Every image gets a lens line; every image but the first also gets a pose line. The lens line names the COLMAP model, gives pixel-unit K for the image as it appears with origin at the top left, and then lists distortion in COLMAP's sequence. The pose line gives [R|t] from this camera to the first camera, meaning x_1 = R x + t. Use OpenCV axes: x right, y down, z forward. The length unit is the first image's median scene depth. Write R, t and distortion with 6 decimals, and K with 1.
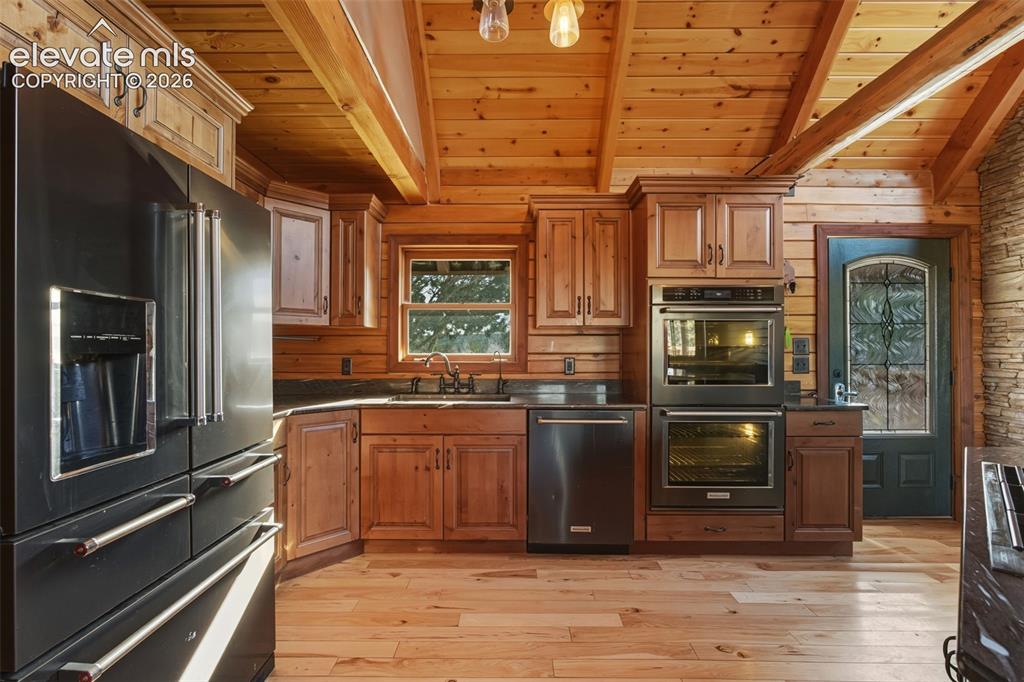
lens RADIAL K [[446.2, 0, 509.6], [0, 446.2, 345.1], [0, 0, 1]] dist [0.001263, 0.000082]
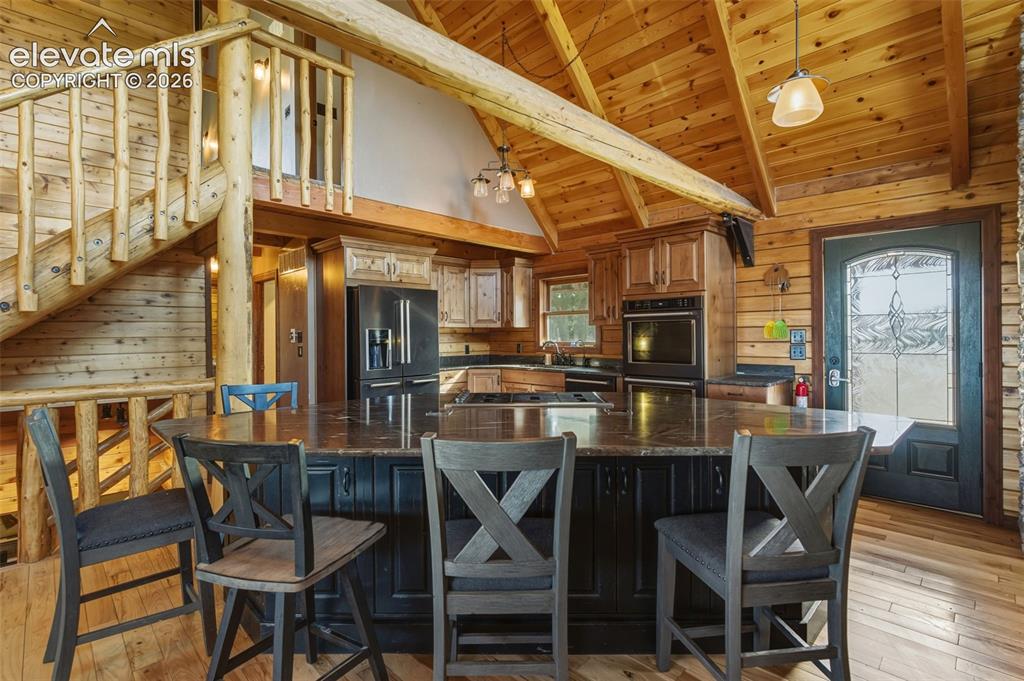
lens RADIAL K [[479.5, 0, 511.5], [0, 479.5, 337.5], [0, 0, 1]] dist [-0.000572, 0.000007]
pose [[0.708621, -0.002372, -0.705585, 1.016794], [0.014471, 0.999833, 0.011172, -0.019279], [0.705441, -0.018127, 0.708537, -0.417847]]
